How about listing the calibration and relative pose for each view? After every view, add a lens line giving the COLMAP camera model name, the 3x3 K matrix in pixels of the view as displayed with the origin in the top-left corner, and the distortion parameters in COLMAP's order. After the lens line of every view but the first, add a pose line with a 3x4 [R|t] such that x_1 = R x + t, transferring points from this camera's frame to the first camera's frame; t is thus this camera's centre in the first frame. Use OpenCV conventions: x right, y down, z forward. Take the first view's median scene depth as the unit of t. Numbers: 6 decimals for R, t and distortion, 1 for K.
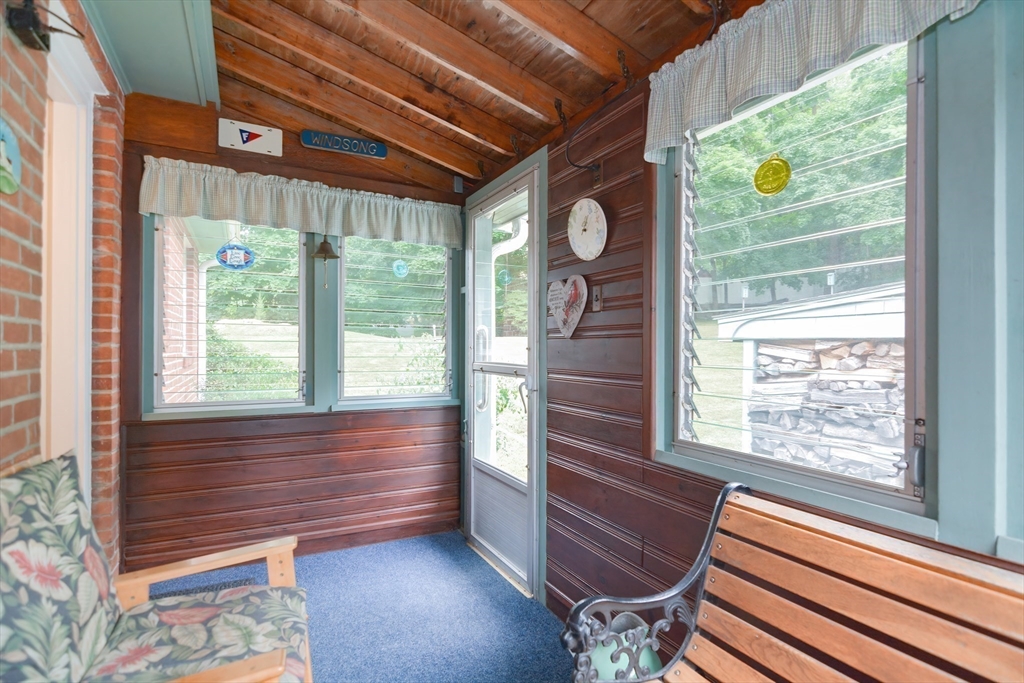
lens RADIAL K [[506.0, 0, 518.9], [0, 506.0, 344.6], [0, 0, 1]] dist [0.003734, -0.000109]
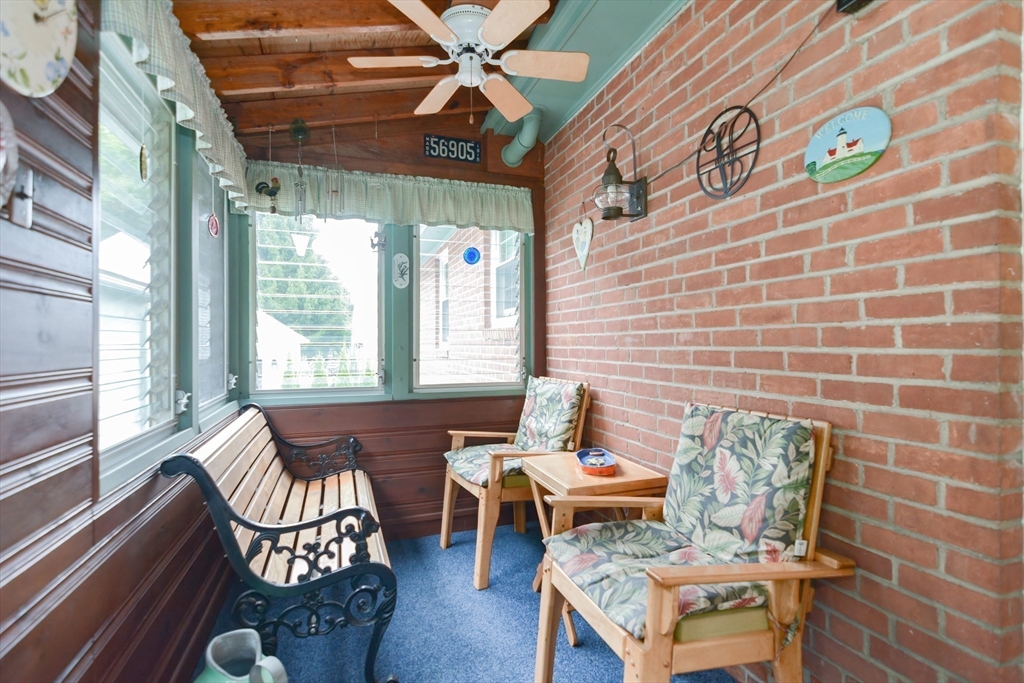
lens RADIAL K [[506.0, 0, 518.9], [0, 506.0, 344.6], [0, 0, 1]] dist [0.003734, -0.000109]
pose [[-0.999823, -0.006228, 0.017761, -0.333928], [-0.006269, 0.999978, -0.002291, 0.061894], [-0.017747, -0.002402, -0.999840, 2.398195]]
